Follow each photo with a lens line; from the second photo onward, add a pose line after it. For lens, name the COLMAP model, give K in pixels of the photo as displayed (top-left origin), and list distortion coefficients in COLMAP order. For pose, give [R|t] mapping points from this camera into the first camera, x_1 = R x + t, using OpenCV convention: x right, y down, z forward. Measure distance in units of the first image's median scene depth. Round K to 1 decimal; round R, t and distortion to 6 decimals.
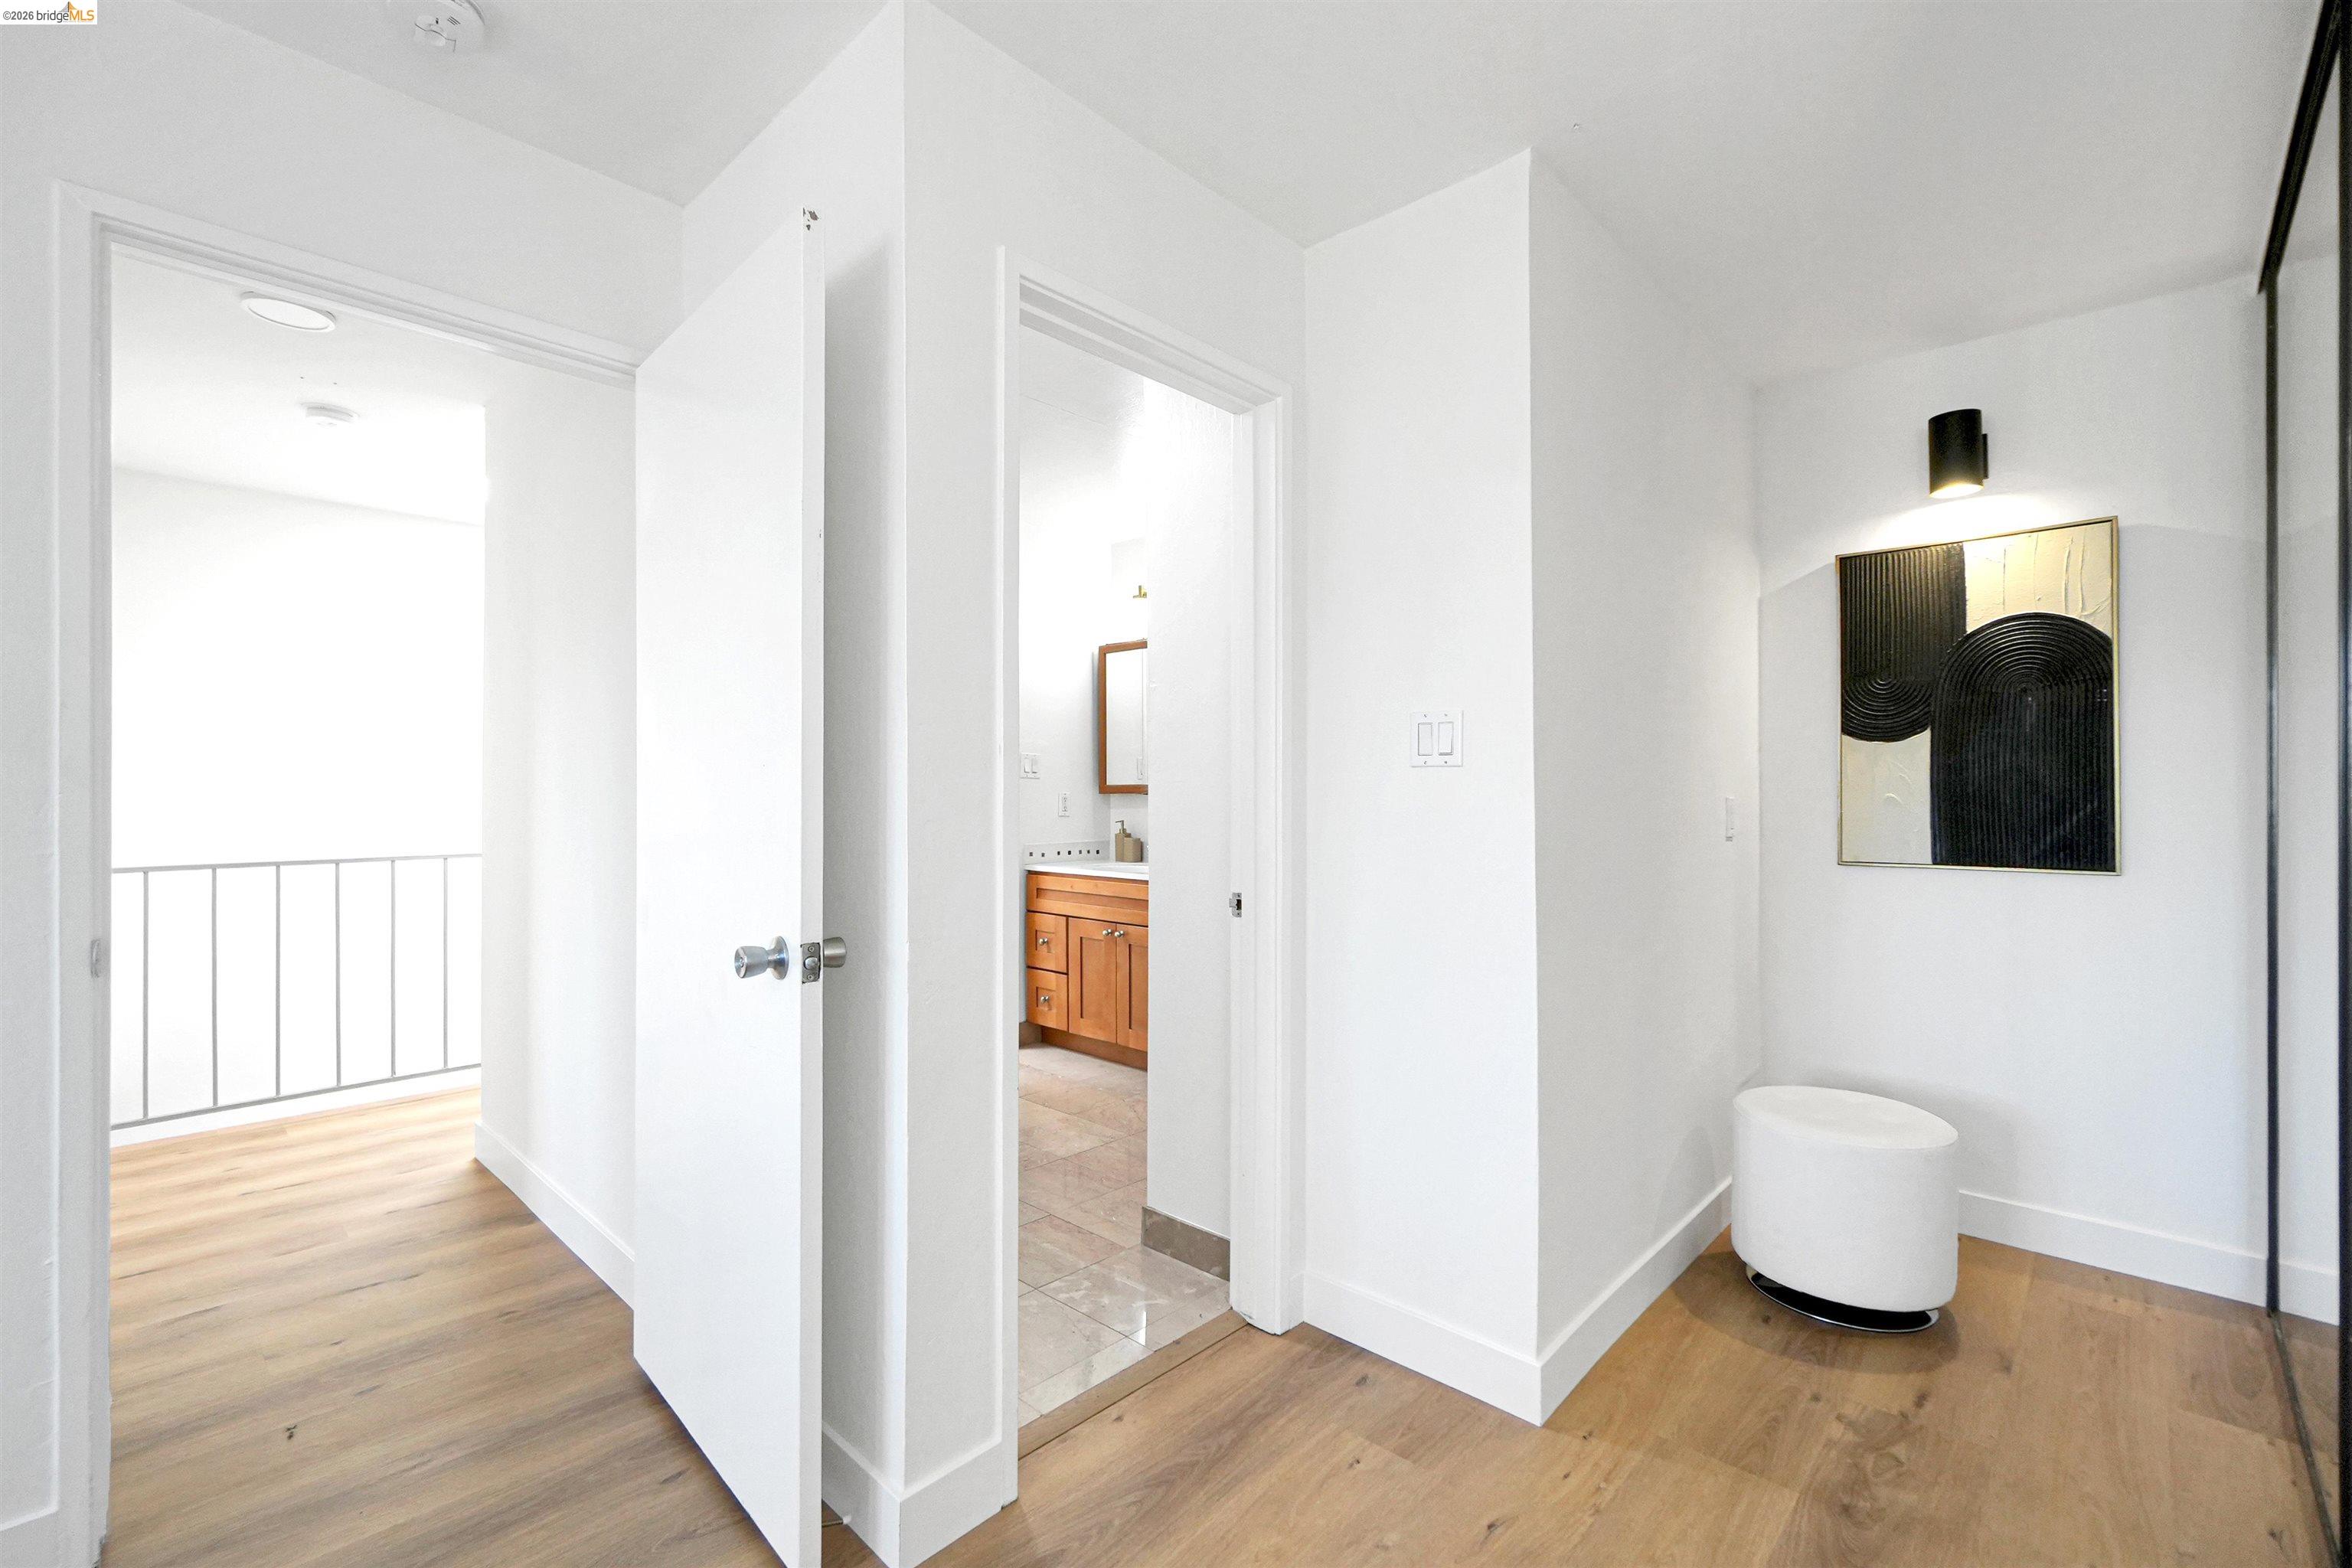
lens RADIAL K [[1044.0, 0, 1163.9], [0, 1044.0, 779.6], [0, 0, 1]] dist [0.001038, 0.004395]
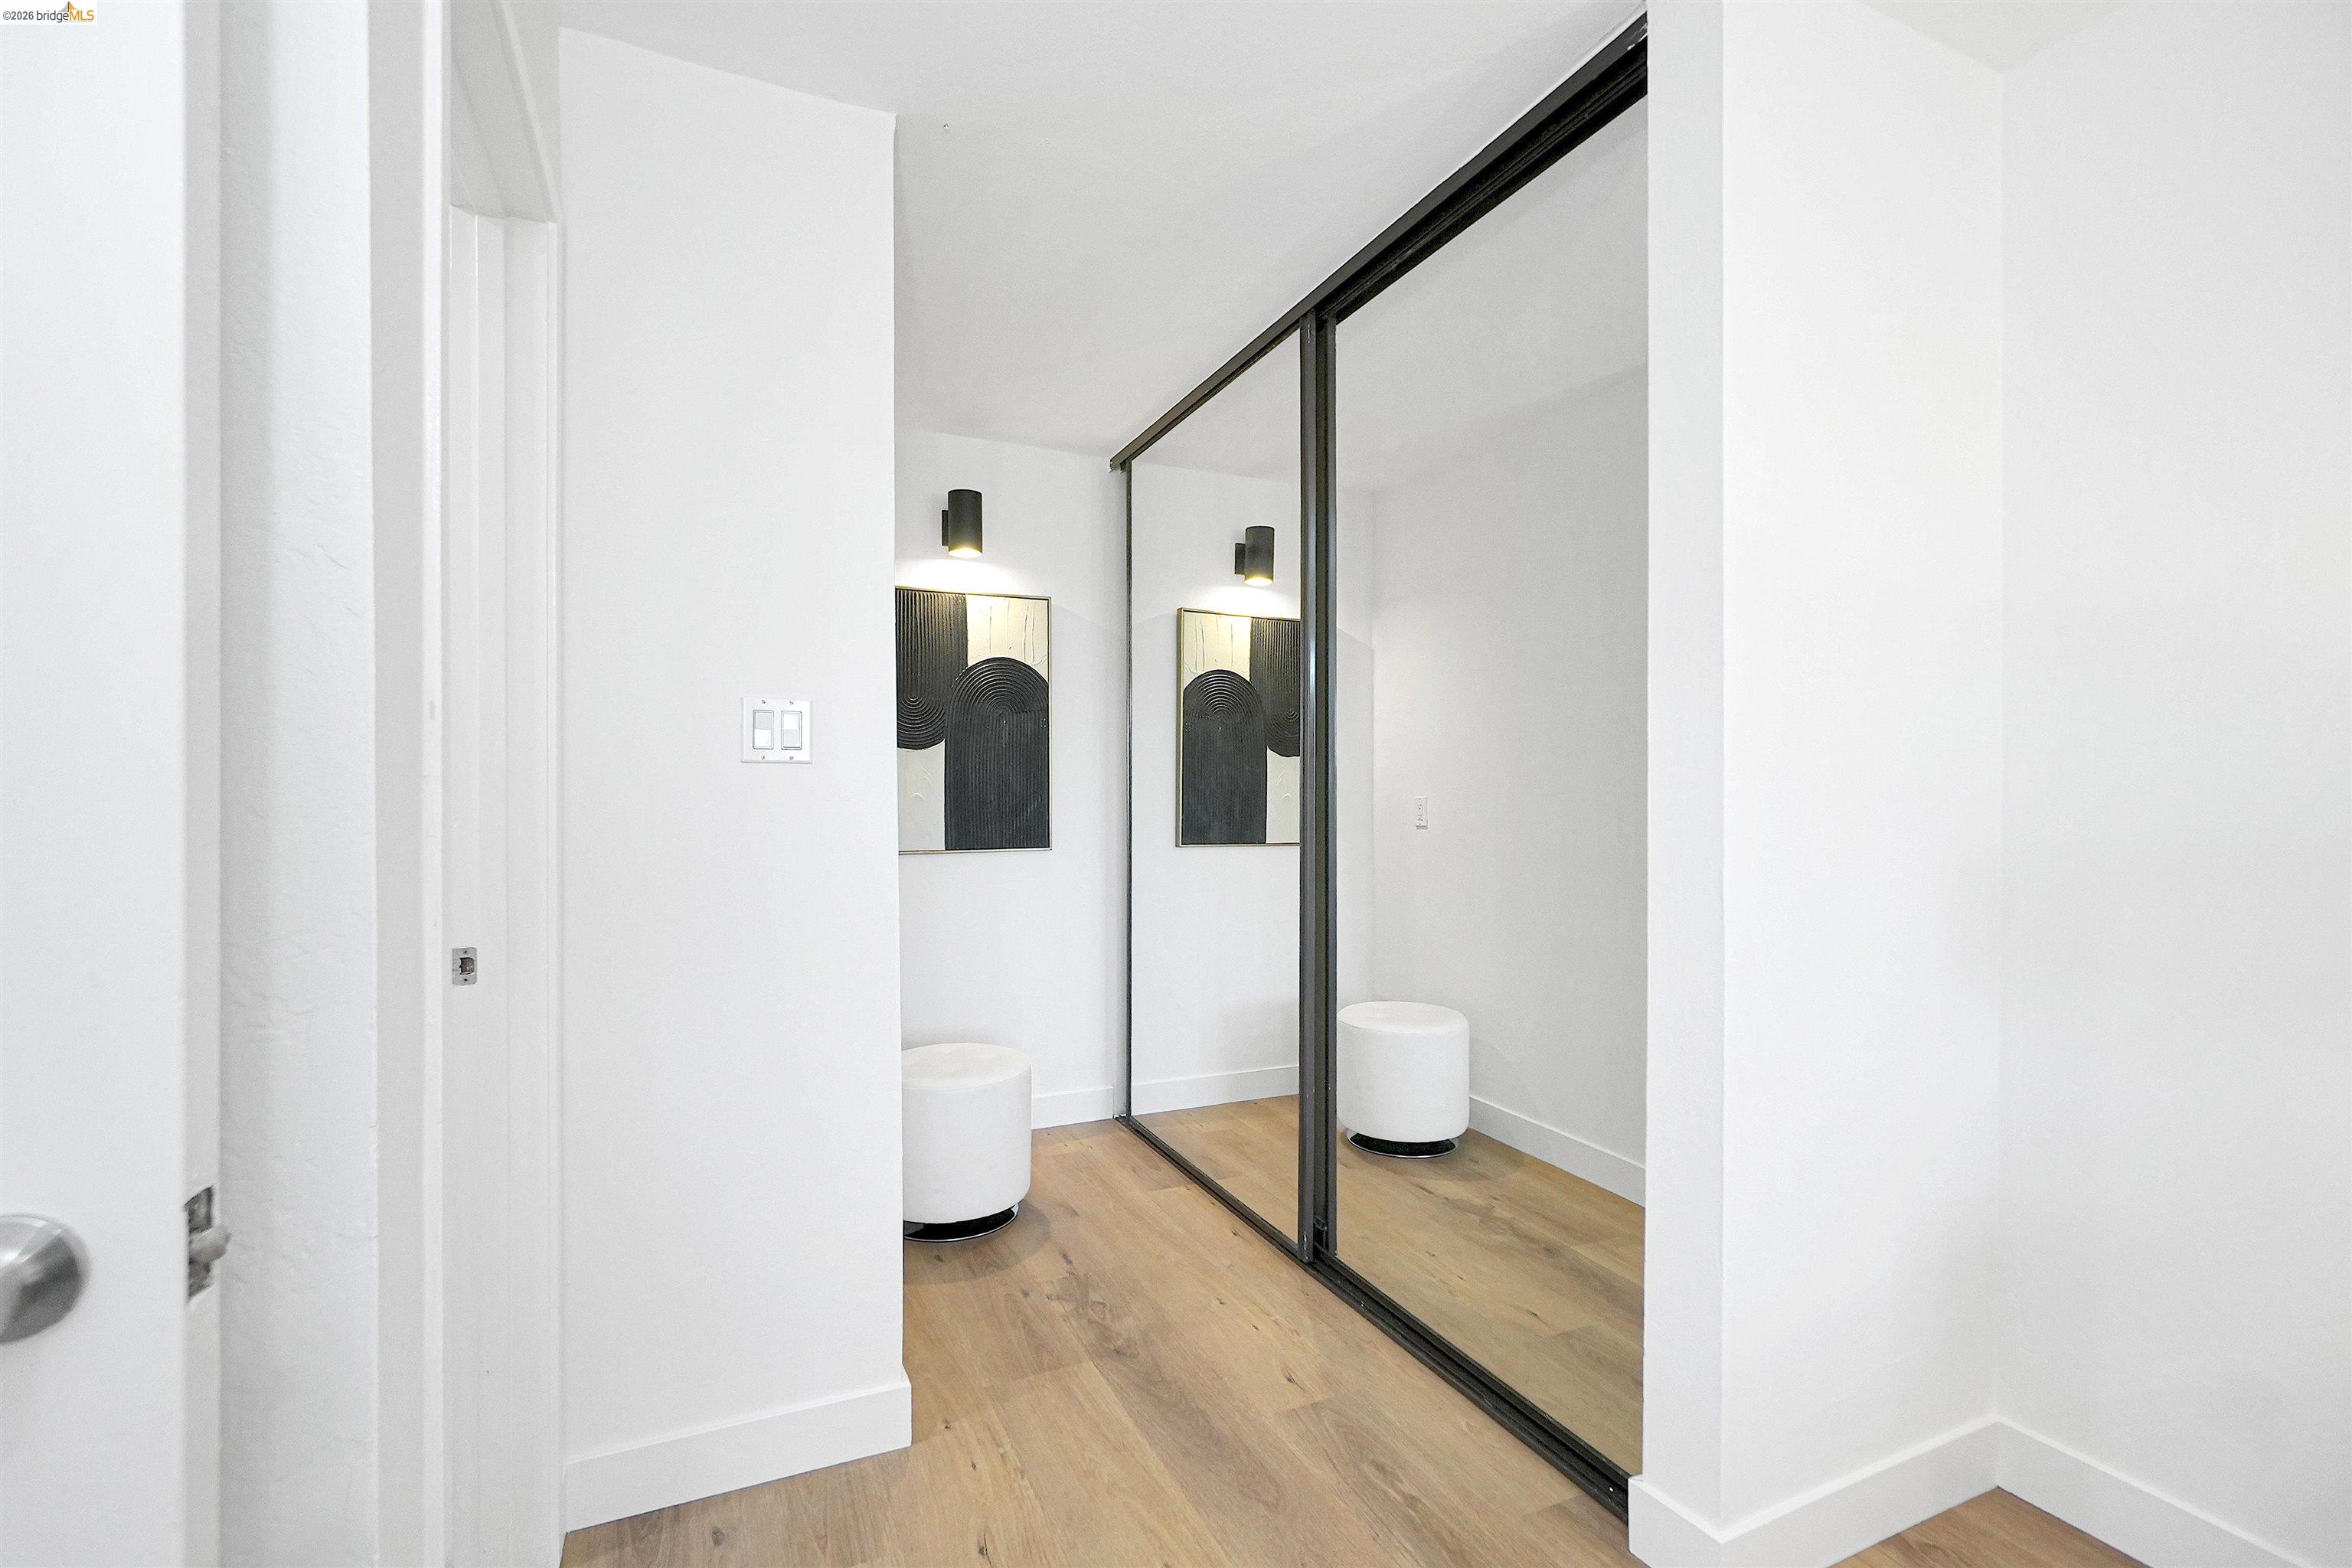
lens RADIAL K [[1044.0, 0, 1172.5], [0, 1044.0, 794.7], [0, 0, 1]] dist [0.001038, 0.004395]
pose [[0.368351, -0.004346, 0.929677, -0.404487], [-0.008746, 0.999929, 0.008140, 0.003680], [-0.929646, -0.011129, 0.368286, 0.379185]]
